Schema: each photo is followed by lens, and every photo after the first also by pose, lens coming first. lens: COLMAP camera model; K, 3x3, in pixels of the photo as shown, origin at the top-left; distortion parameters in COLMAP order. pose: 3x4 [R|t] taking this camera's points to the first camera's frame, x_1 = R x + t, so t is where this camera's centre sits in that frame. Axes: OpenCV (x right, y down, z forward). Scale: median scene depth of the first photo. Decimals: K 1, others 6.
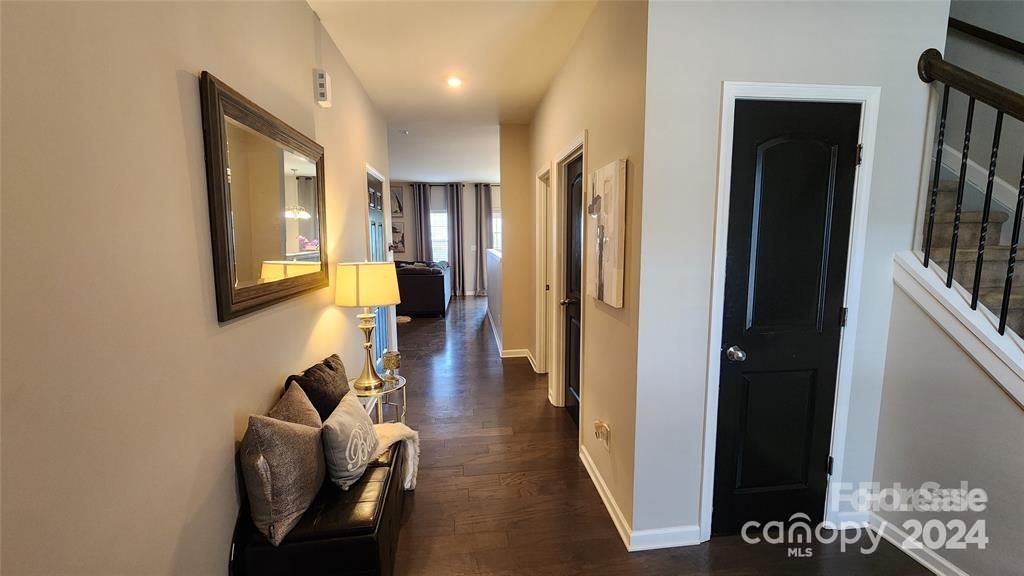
lens RADIAL K [[412.1, 0, 514.3], [0, 412.1, 288.0], [0, 0, 1]] dist [-0.000785, -0.000016]
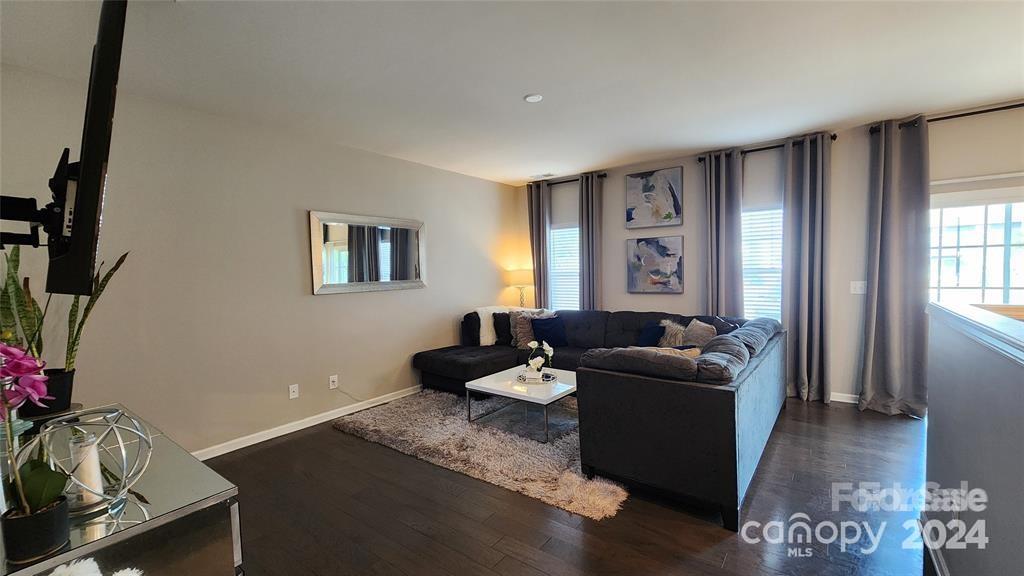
lens RADIAL K [[412.1, 0, 513.3], [0, 412.1, 289.3], [0, 0, 1]] dist [-0.000785, -0.000016]
pose [[0.710884, 0.026858, -0.702796, -0.057078], [-0.069480, 0.997064, -0.032175, -0.061449], [0.699868, 0.071703, 0.710664, 0.492665]]
